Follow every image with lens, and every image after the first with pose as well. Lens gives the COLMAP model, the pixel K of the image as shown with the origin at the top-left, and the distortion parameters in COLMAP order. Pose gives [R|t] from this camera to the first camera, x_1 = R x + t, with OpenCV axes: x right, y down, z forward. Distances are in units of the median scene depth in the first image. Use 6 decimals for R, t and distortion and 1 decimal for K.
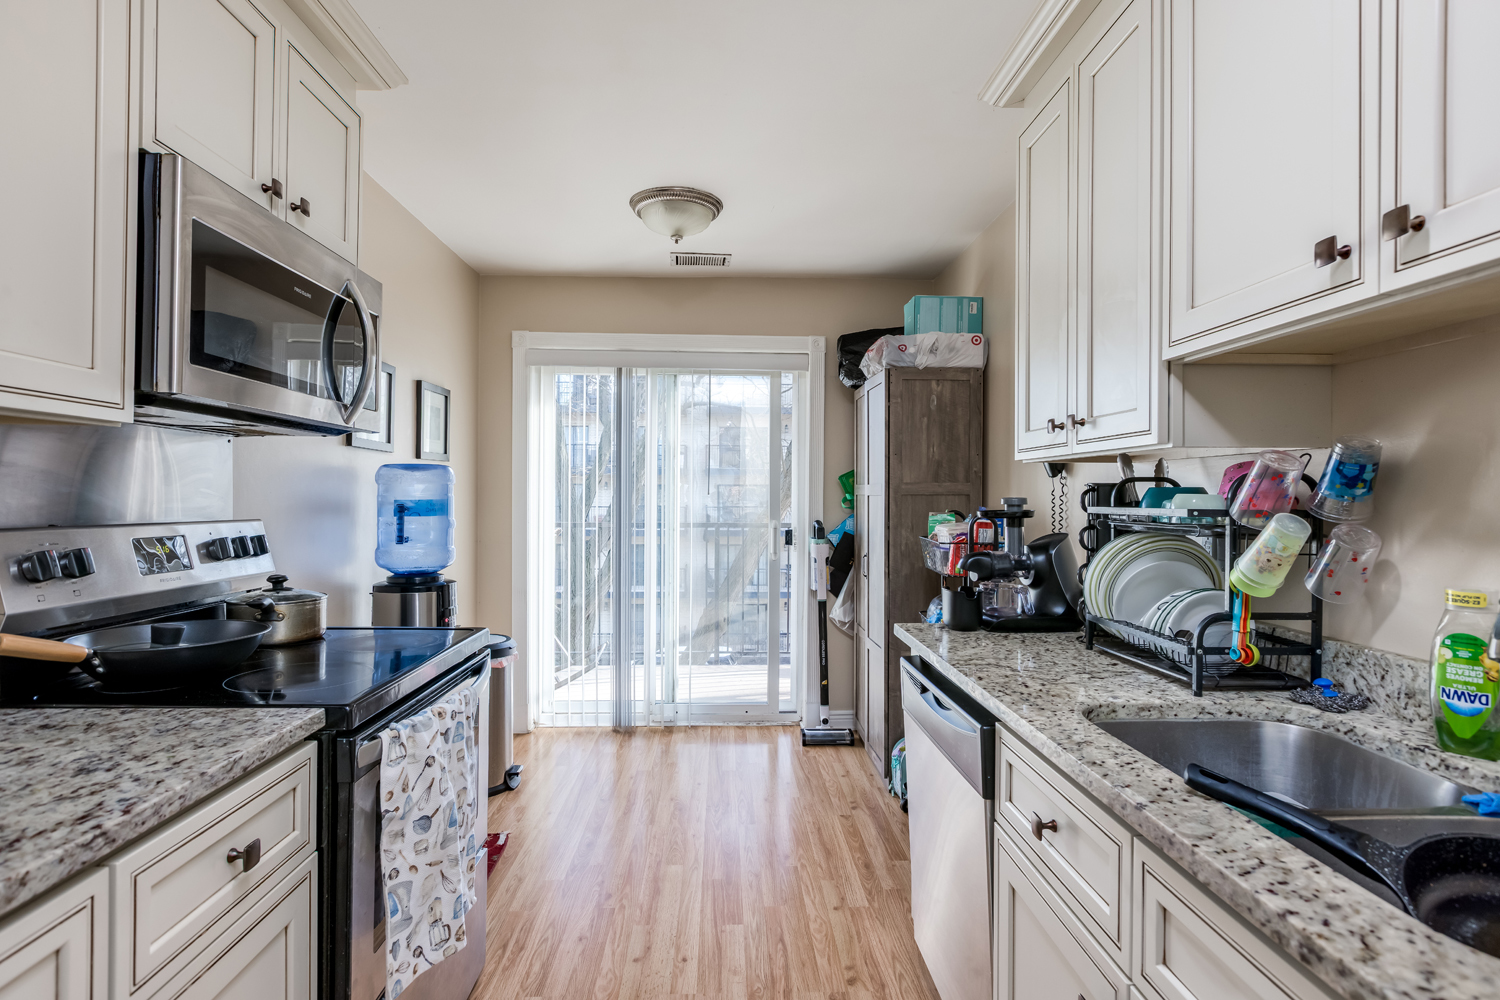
lens RADIAL K [[740.6, 0, 750.1], [0, 740.6, 496.5], [0, 0, 1]] dist [-0.000367, -0.000410]
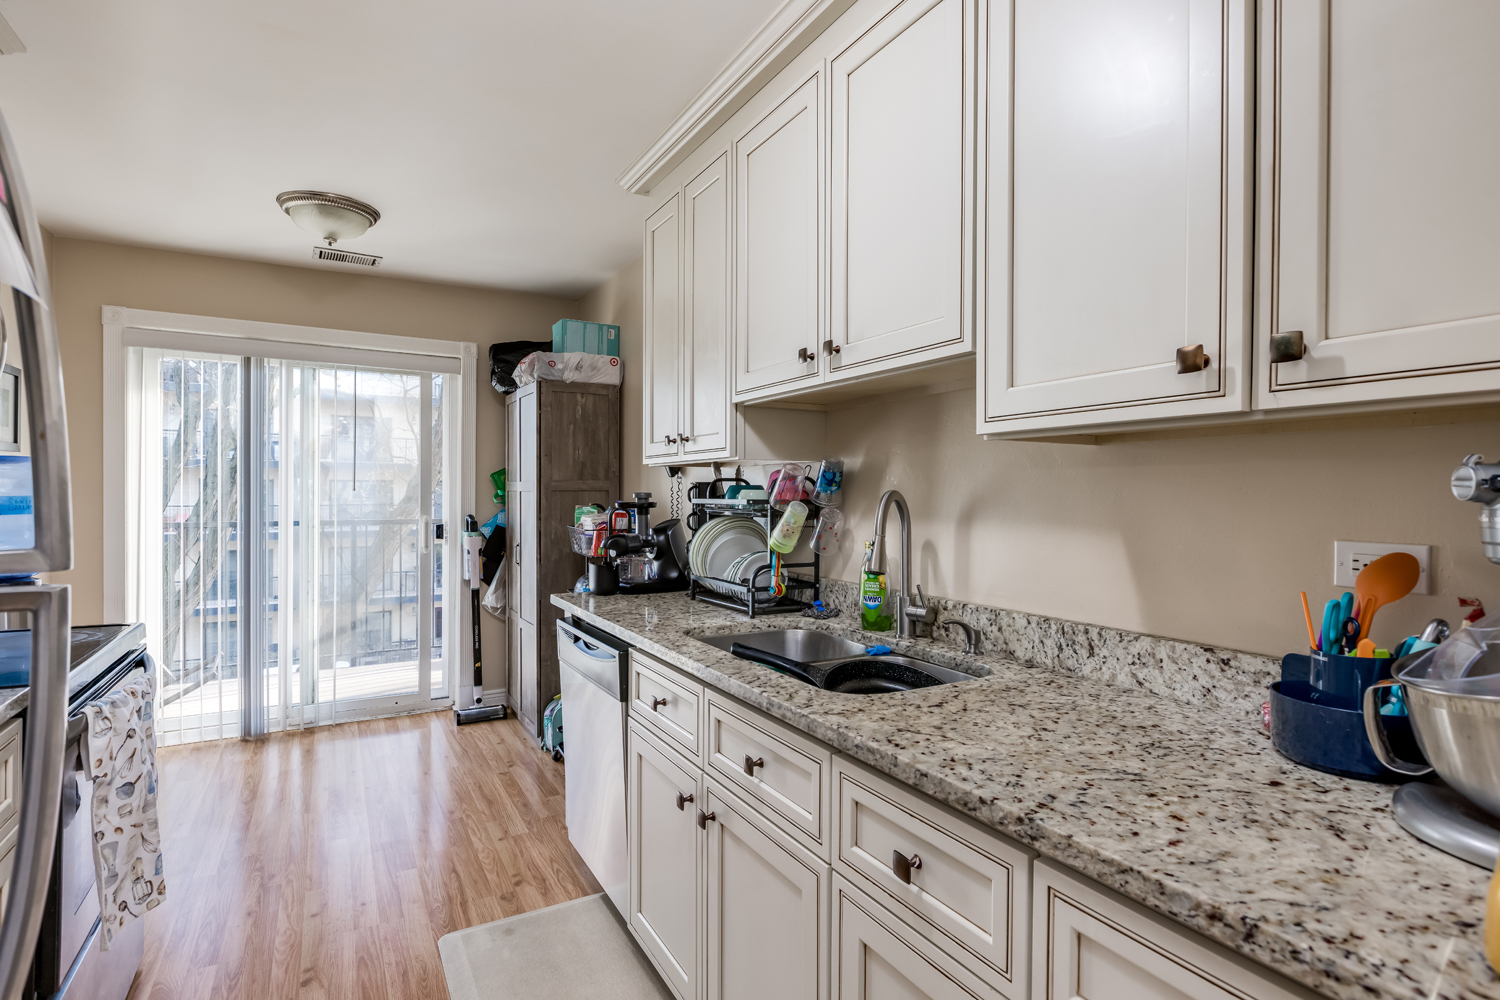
lens RADIAL K [[740.6, 0, 748.4], [0, 740.6, 497.1], [0, 0, 1]] dist [-0.000367, -0.000410]
pose [[0.888508, -0.003847, 0.458845, -0.081397], [0.001429, 0.999983, 0.005617, 0.002245], [-0.458859, -0.004335, 0.888499, -0.258810]]
